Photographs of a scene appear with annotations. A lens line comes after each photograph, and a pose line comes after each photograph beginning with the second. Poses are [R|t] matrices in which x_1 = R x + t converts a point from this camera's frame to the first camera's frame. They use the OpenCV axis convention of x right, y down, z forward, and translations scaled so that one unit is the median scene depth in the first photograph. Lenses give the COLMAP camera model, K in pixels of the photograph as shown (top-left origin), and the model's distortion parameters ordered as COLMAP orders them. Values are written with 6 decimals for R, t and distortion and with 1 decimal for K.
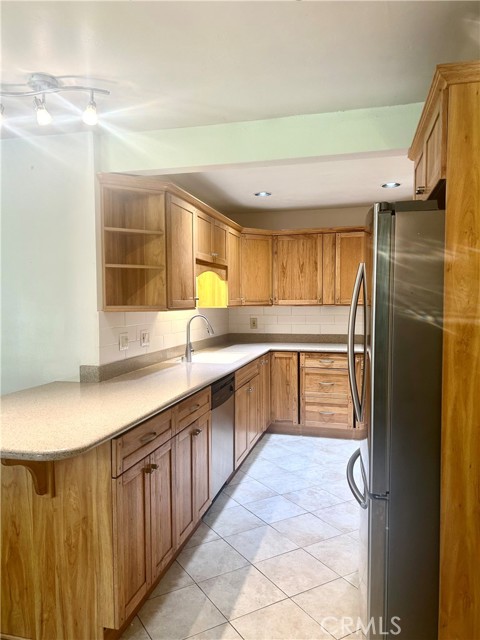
lens RADIAL K [[475.8, 0, 236.3], [0, 475.8, 328.0], [0, 0, 1]] dist [0.084836, -0.114281]
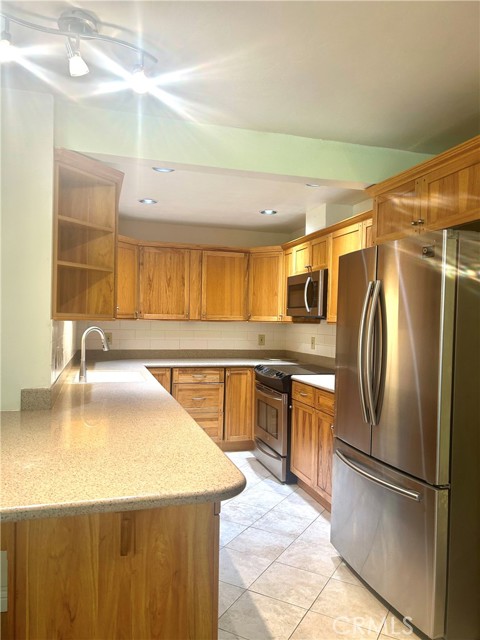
lens RADIAL K [[475.8, 0, 236.3], [0, 475.8, 328.0], [0, 0, 1]] dist [0.084836, -0.114281]
pose [[0.858739, 0.015762, 0.512171, -0.260681], [0.004177, 0.999278, -0.037757, 0.006846], [-0.512396, 0.034563, 0.858053, 0.098011]]
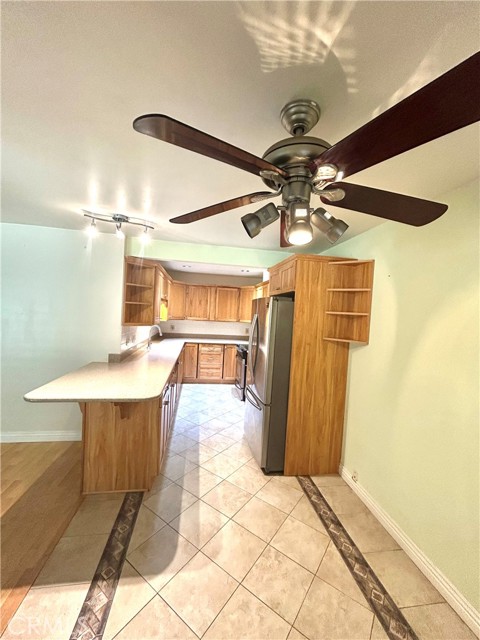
lens RADIAL K [[258.7, 0, 240.0], [0, 258.7, 320.0], [0, 0, 1]] dist [0.000297, 0.000093]
pose [[0.912624, 0.043039, 0.406528, -0.166904], [-0.036632, 0.999052, -0.023534, -0.030834], [-0.407155, 0.006586, 0.913335, -0.096001]]
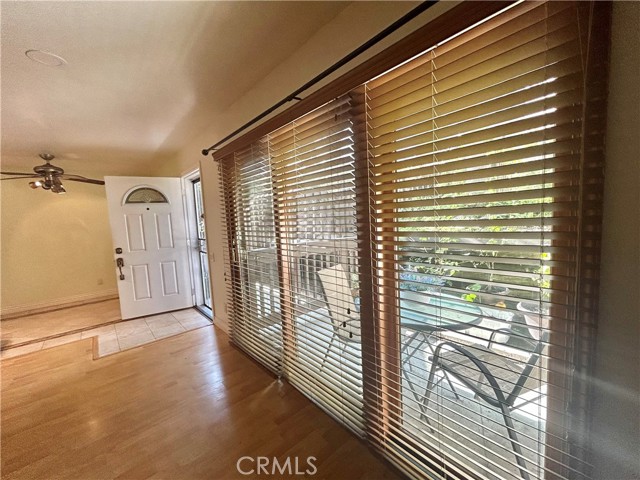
lens RADIAL K [[260.6, 0, 320.0], [0, 260.6, 240.0], [0, 0, 1]] dist [0.001800, 0.000115]
pose [[-0.830213, -0.000832, 0.557446, -1.169001], [0.088061, 0.987247, 0.132625, 0.007696], [-0.550447, 0.159196, -0.819552, 0.317467]]
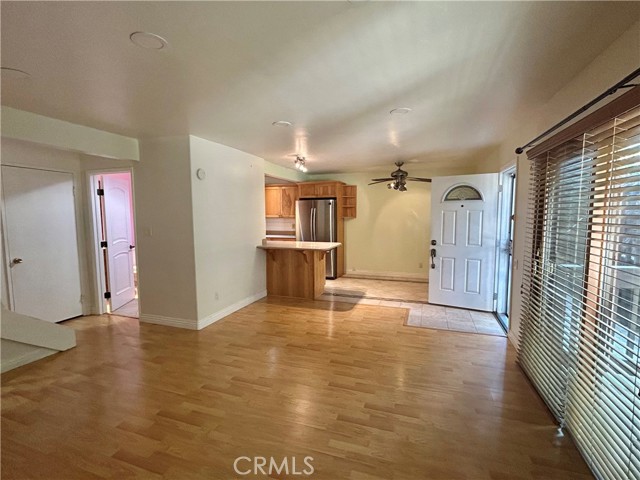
lens RADIAL K [[305.5, 0, 320.0], [0, 305.5, 240.0], [0, 0, 1]] dist [-0.000350, 0.000095]
pose [[0.076057, -0.080863, 0.993819, -1.291459], [0.061084, 0.995212, 0.076302, -0.020339], [-0.995231, 0.054903, 0.080632, 0.316037]]
